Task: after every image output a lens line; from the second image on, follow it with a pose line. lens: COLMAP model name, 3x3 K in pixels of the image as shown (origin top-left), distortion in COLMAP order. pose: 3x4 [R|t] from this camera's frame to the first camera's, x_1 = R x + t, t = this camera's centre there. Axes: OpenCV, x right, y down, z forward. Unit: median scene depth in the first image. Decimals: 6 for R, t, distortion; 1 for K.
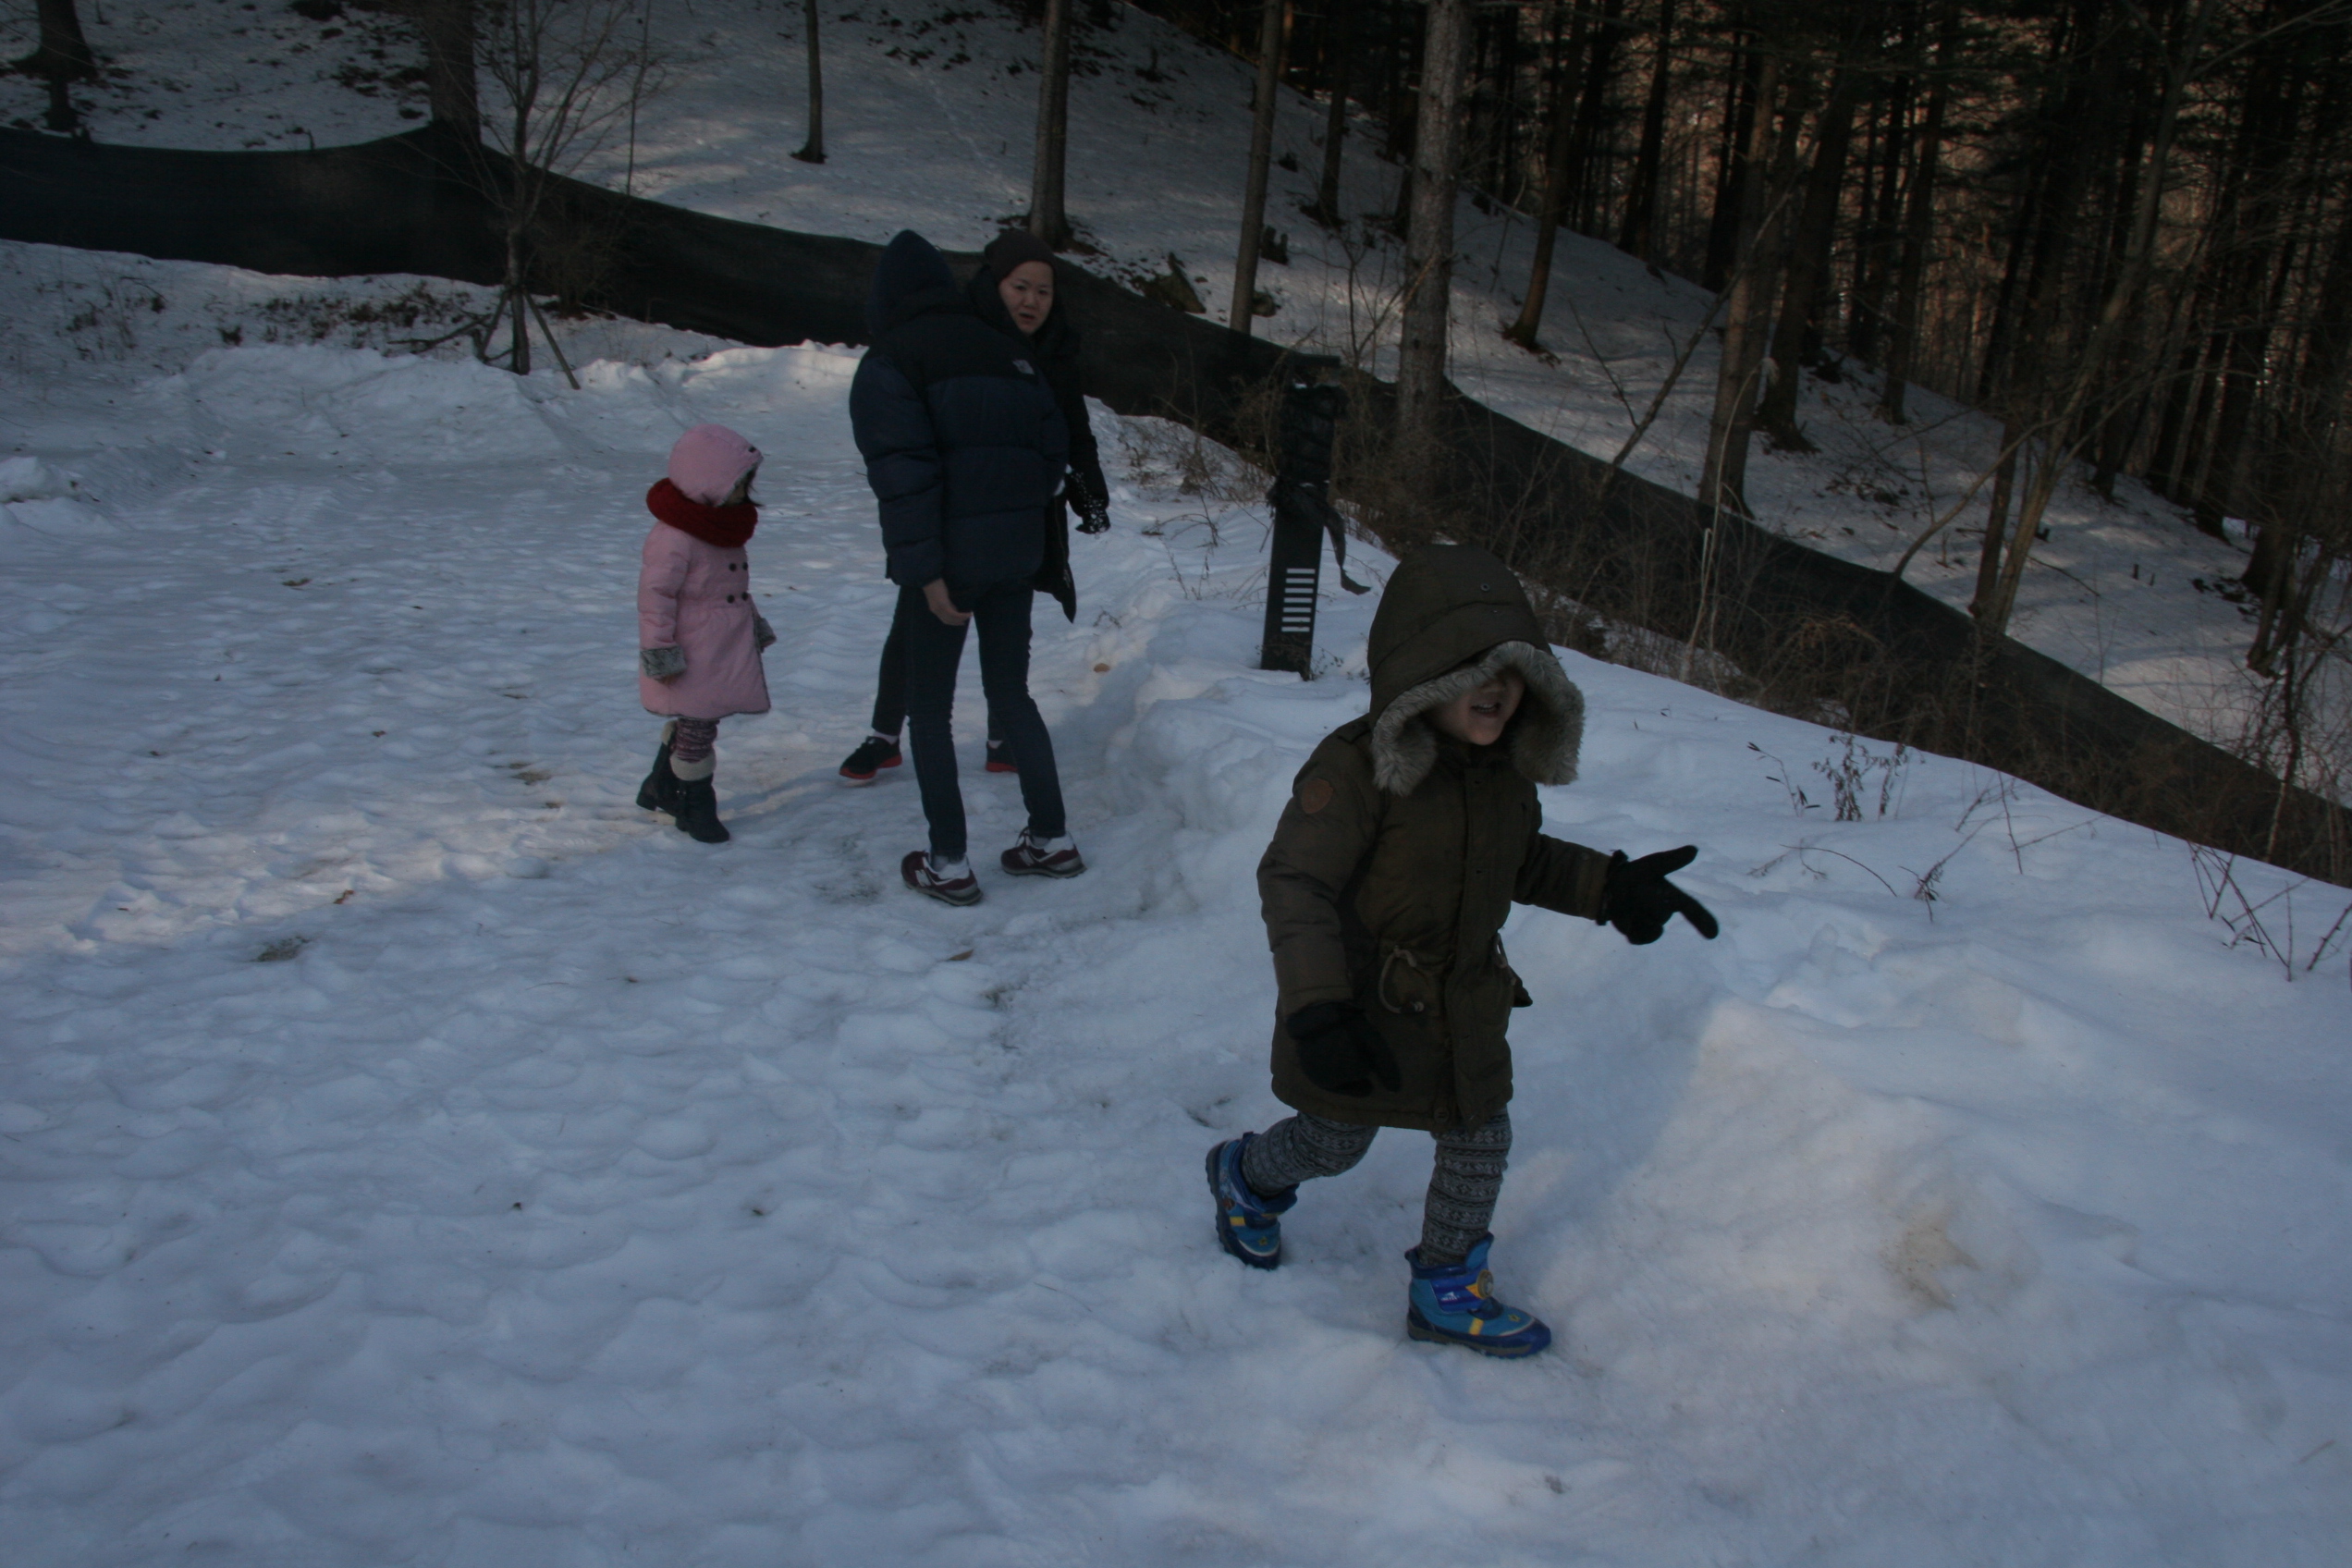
lens RADIAL K [[1950.4, 0, 1193.3], [0, 1950.4, 821.1], [0, 0, 1]] dist [-0.156870, 0.178787]
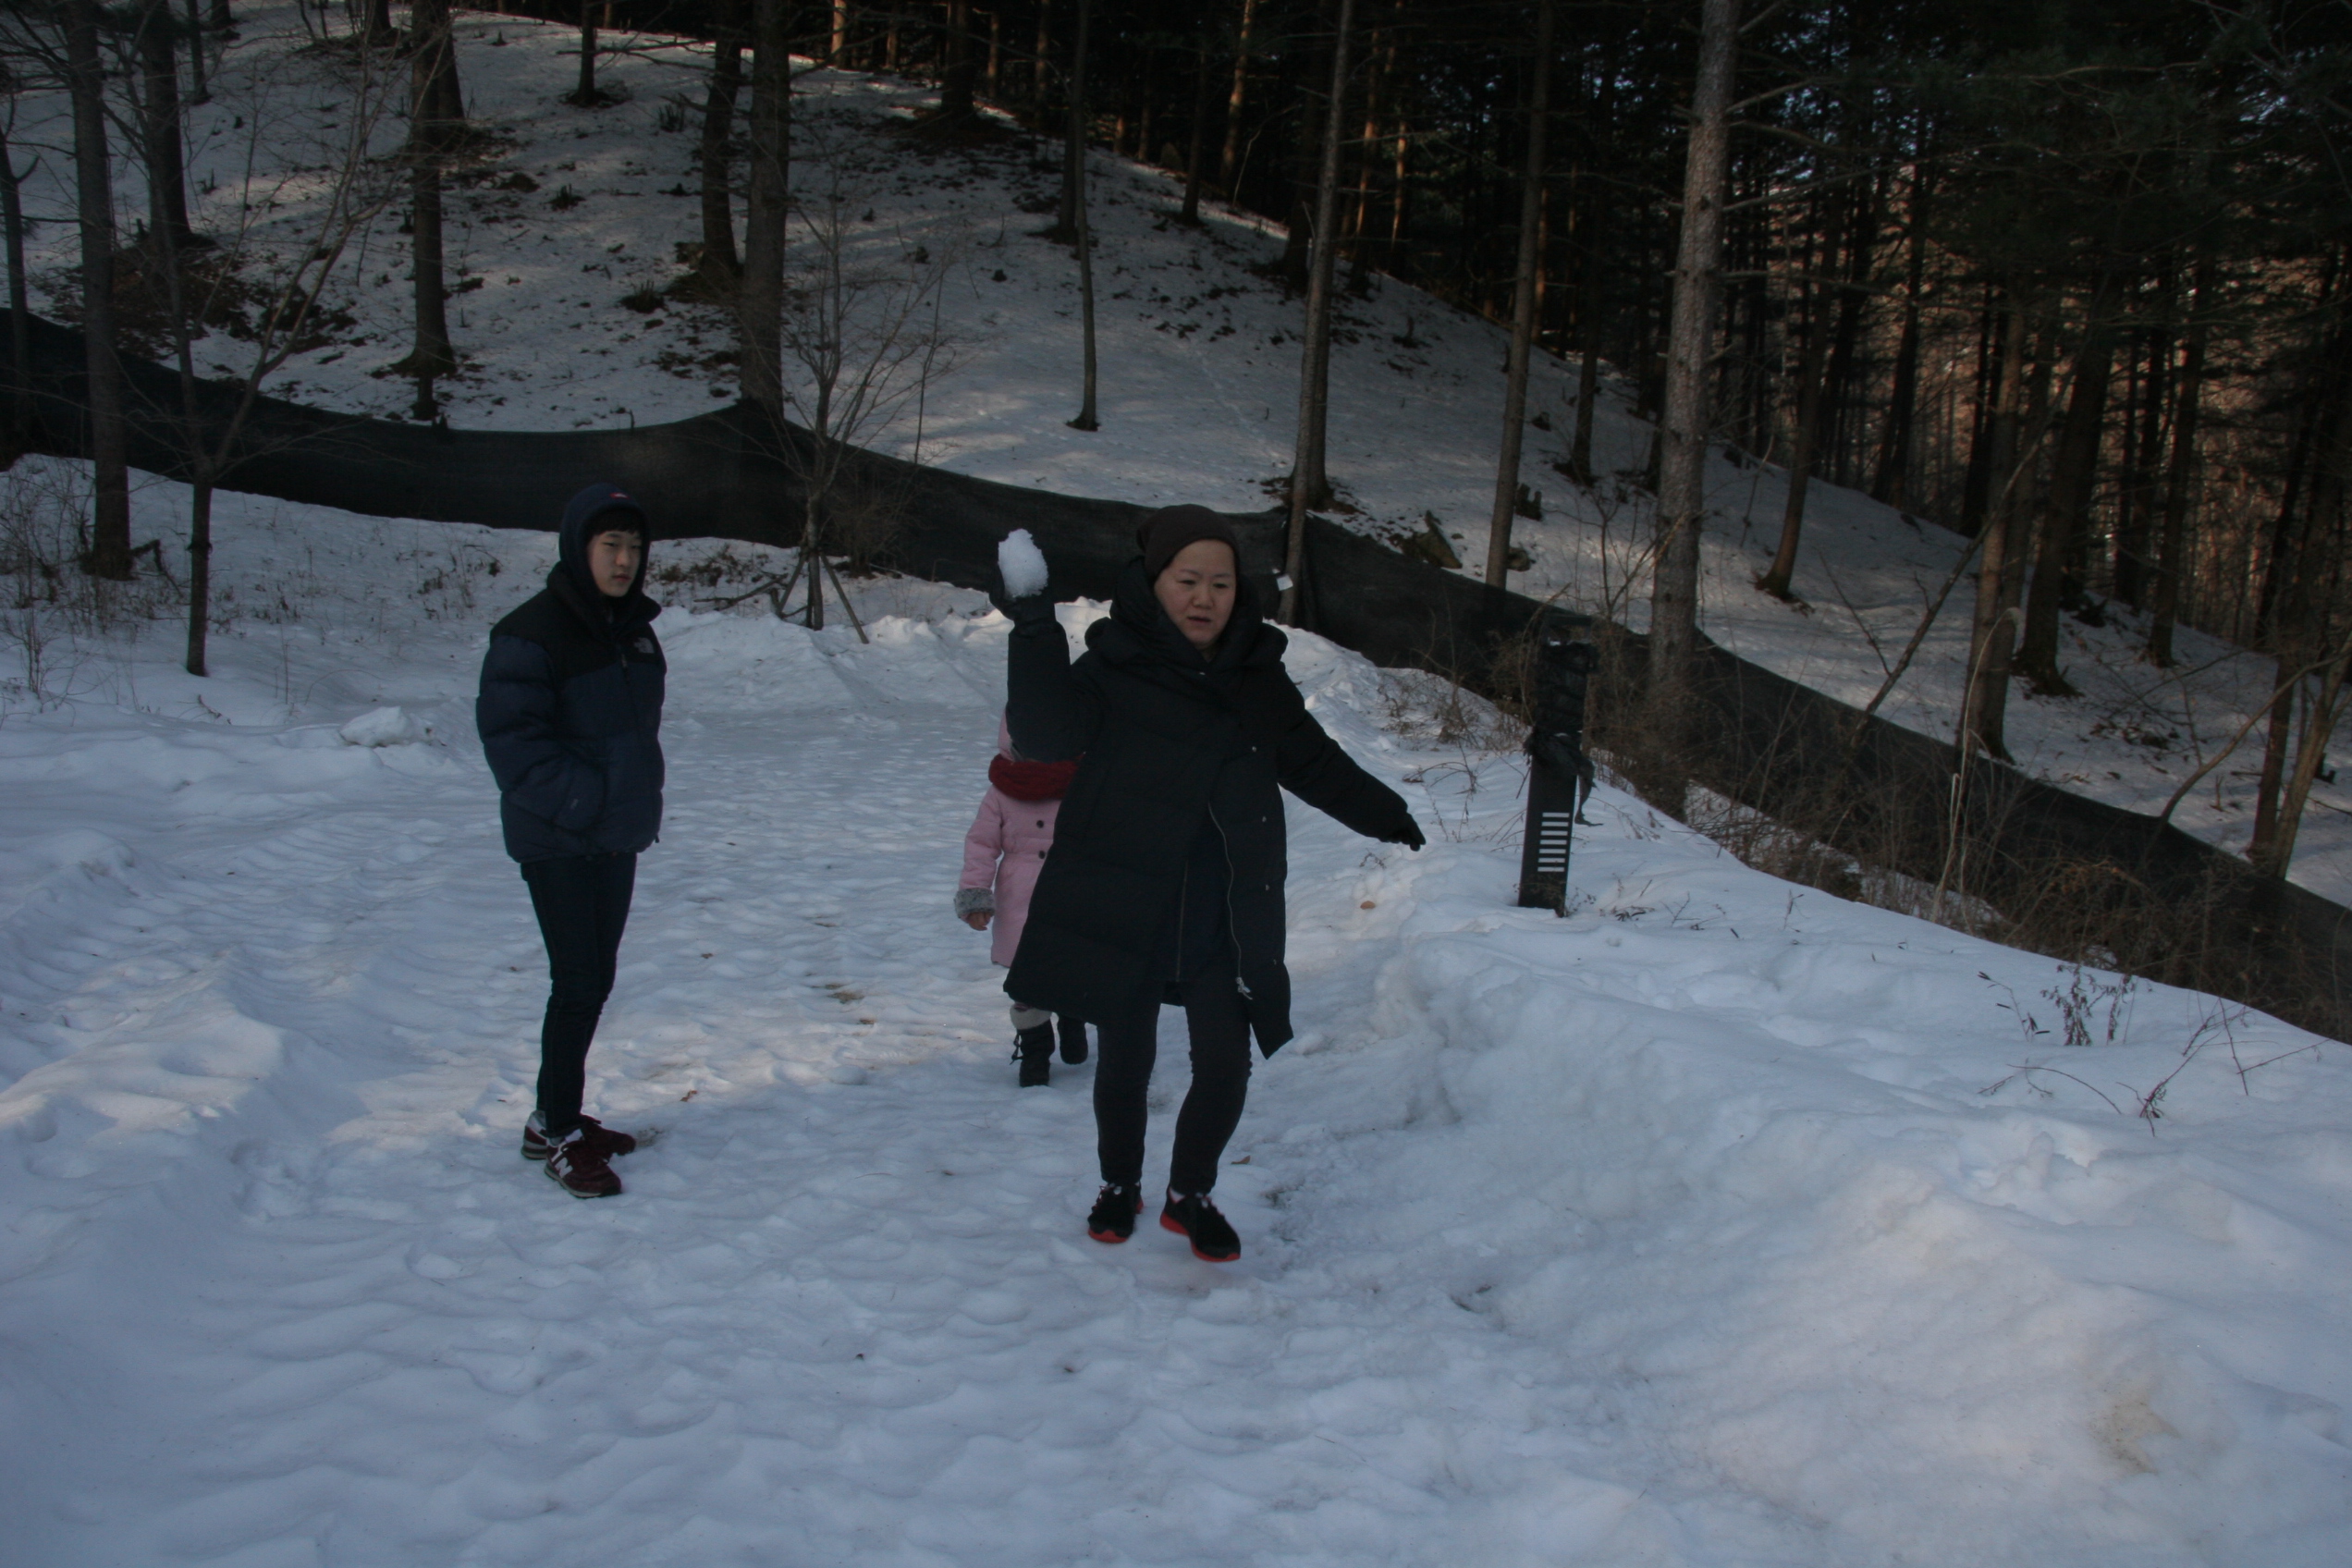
lens RADIAL K [[1950.4, 0, 1193.3], [0, 1950.4, 821.1], [0, 0, 1]] dist [-0.156870, 0.178787]
pose [[0.991506, 0.001748, -0.130046, -0.001166], [-0.018222, 0.991914, -0.125596, 0.003979], [0.128775, 0.126899, 0.983521, -0.023763]]
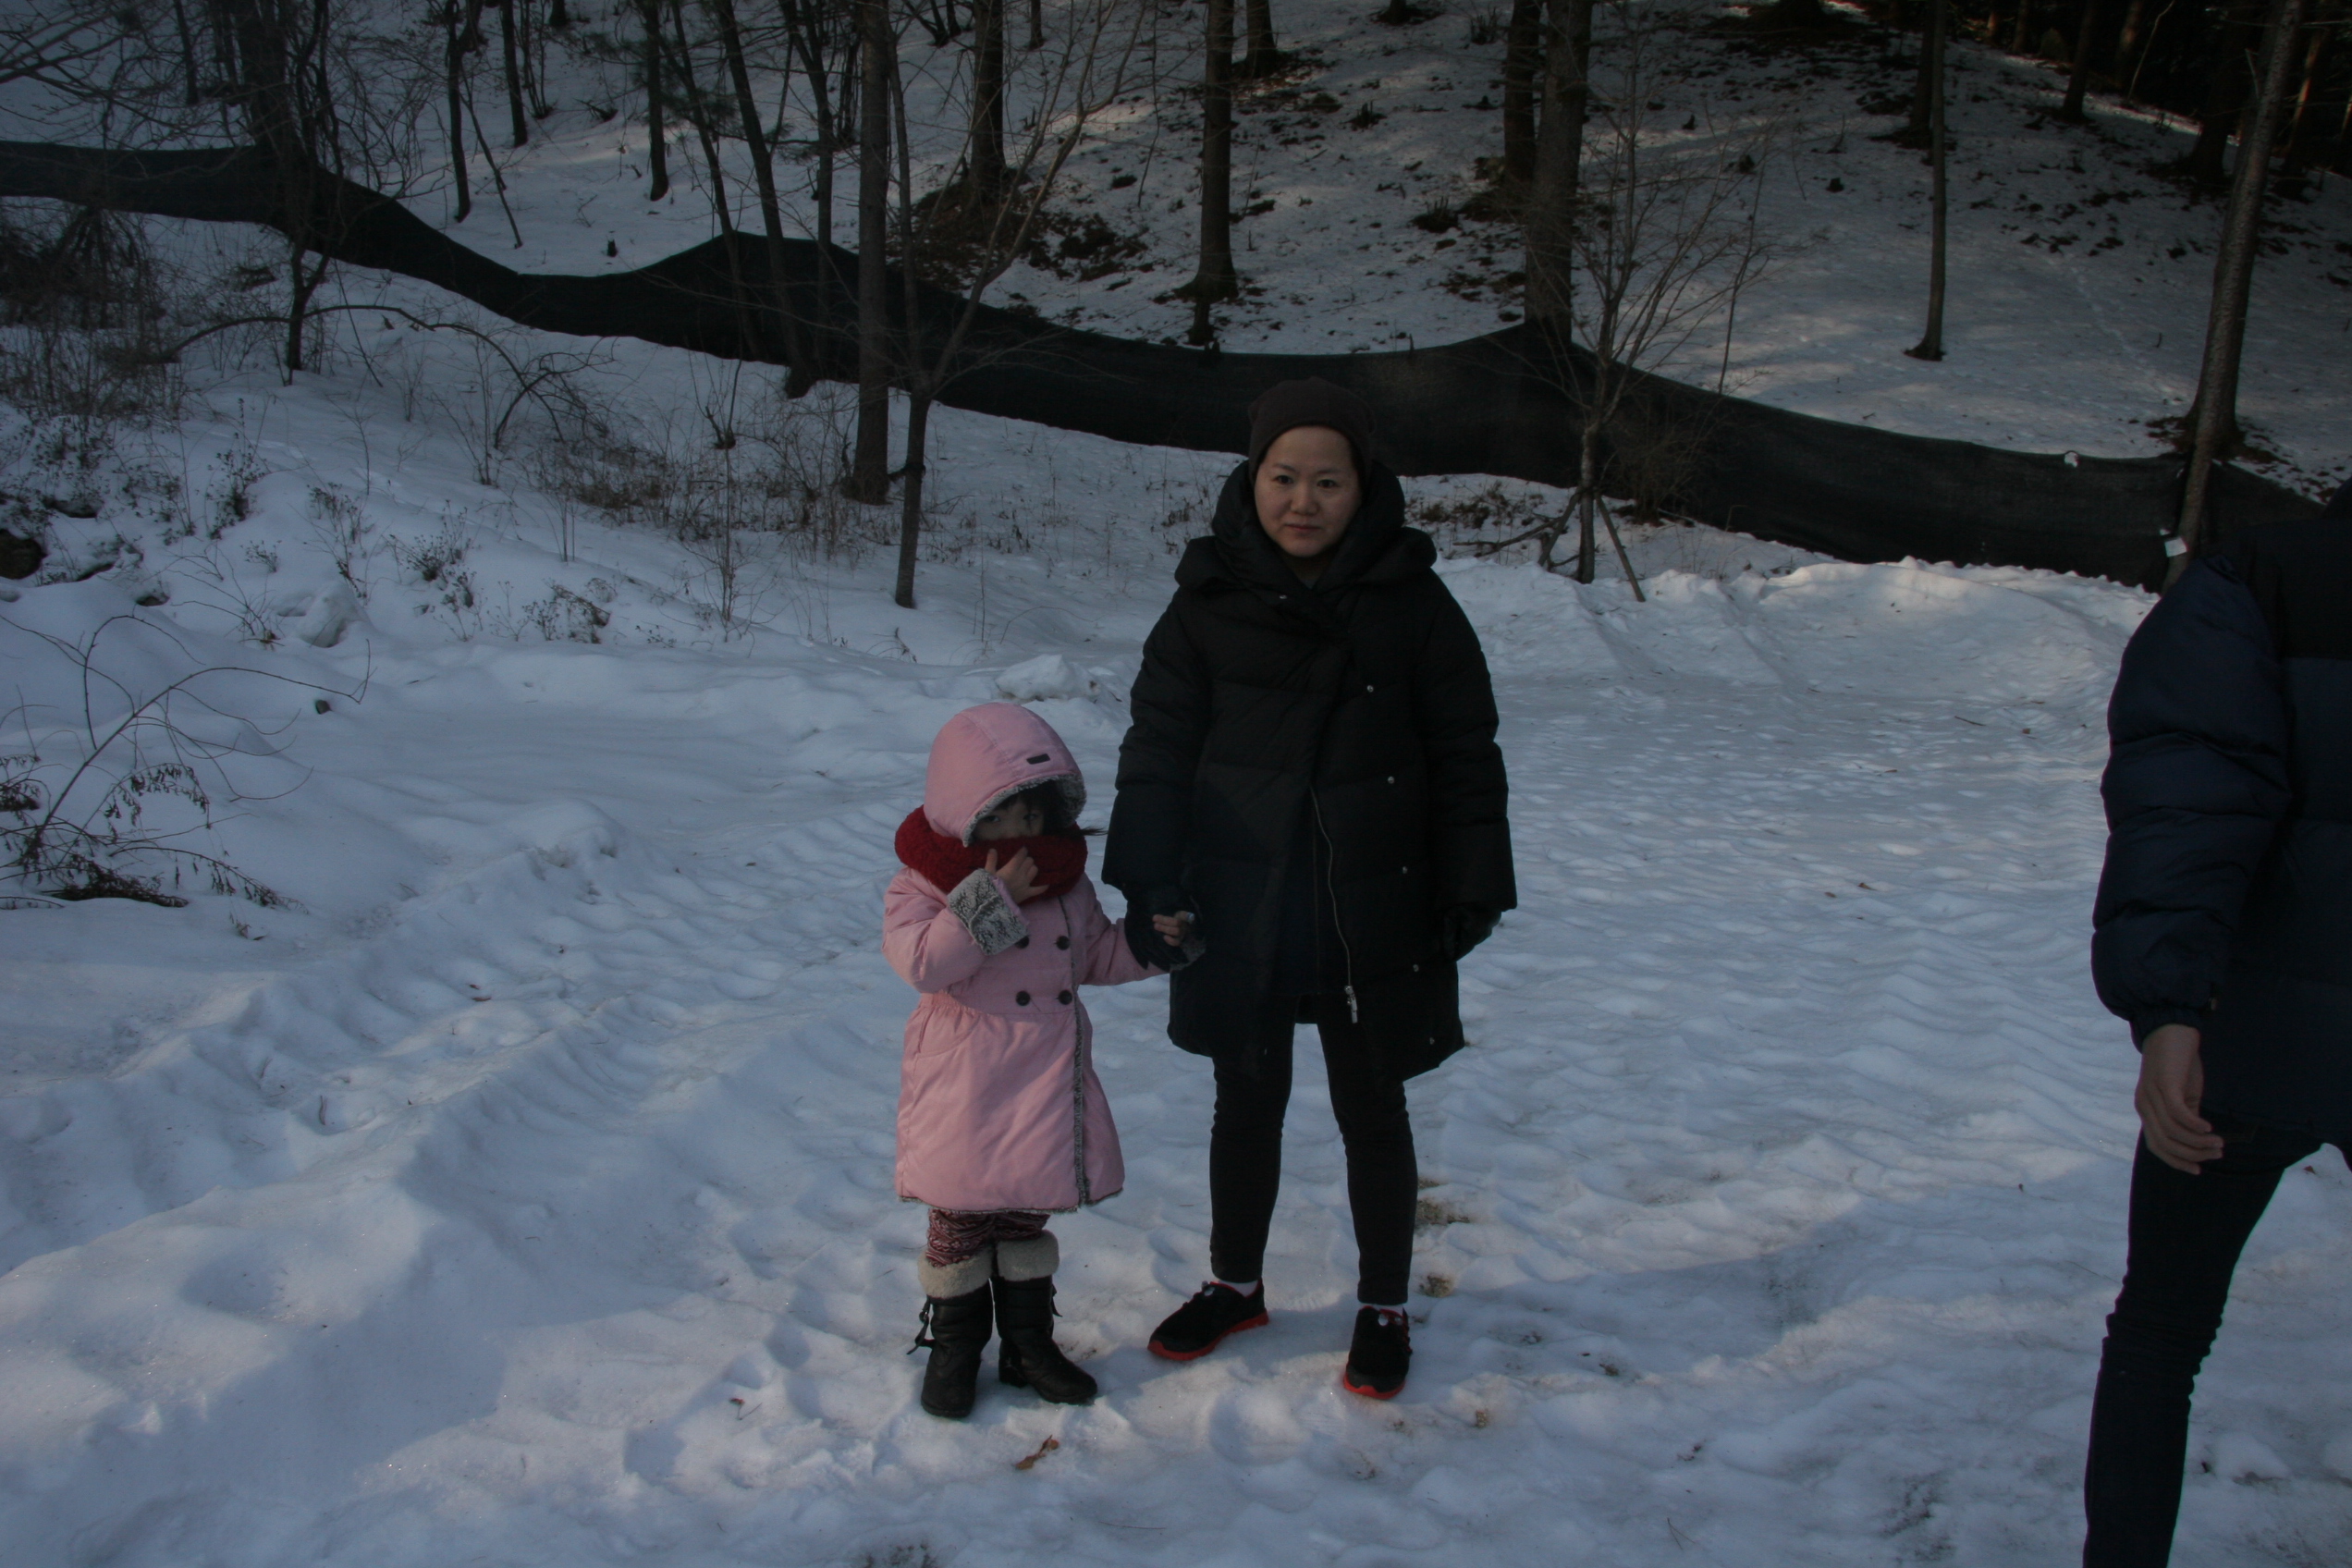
lens RADIAL K [[1950.4, 0, 1193.3], [0, 1950.4, 821.1], [0, 0, 1]] dist [-0.156870, 0.178787]
pose [[0.855725, 0.081584, -0.510959, -0.025944], [-0.134660, 0.988578, -0.067677, -0.029932], [0.499602, 0.126719, 0.856937, 0.113020]]
